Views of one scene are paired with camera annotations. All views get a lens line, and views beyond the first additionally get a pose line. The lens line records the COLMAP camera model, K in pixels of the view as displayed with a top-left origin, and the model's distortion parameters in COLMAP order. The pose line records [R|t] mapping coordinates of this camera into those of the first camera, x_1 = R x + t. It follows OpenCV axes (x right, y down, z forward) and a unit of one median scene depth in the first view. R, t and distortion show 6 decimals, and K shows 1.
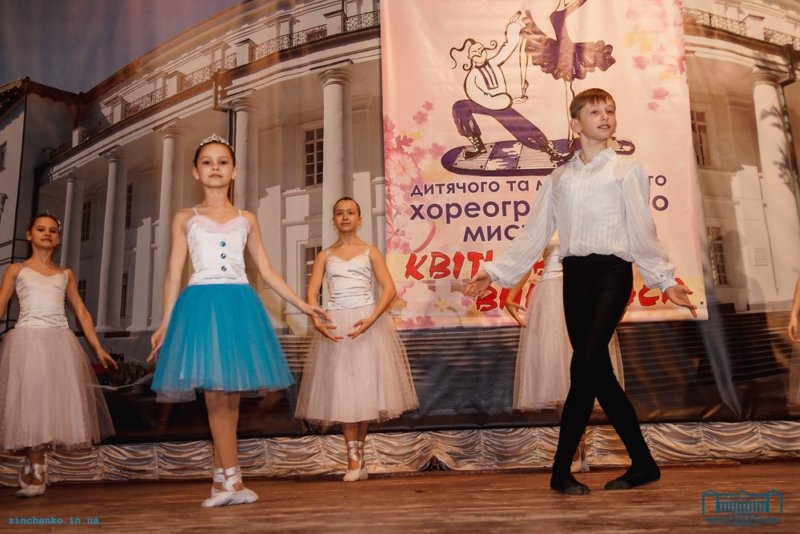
lens RADIAL K [[1120.3, 0, 436.7], [0, 1120.3, 249.7], [0, 0, 1]] dist [0.078615, 0.000000]
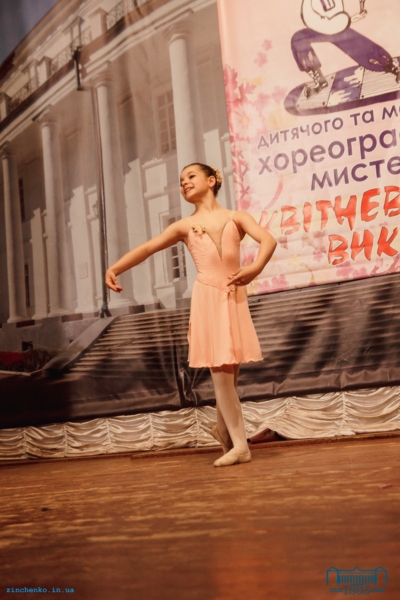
lens RADIAL K [[1323.3, 0, 187.7], [0, 1323.3, 303.8], [0, 0, 1]] dist [0.272806, 0.000000]
pose [[0.863308, -0.097895, -0.495092, 0.461420], [0.165972, 0.981511, 0.095335, -0.036353], [0.476605, -0.164475, 0.863594, -0.003790]]
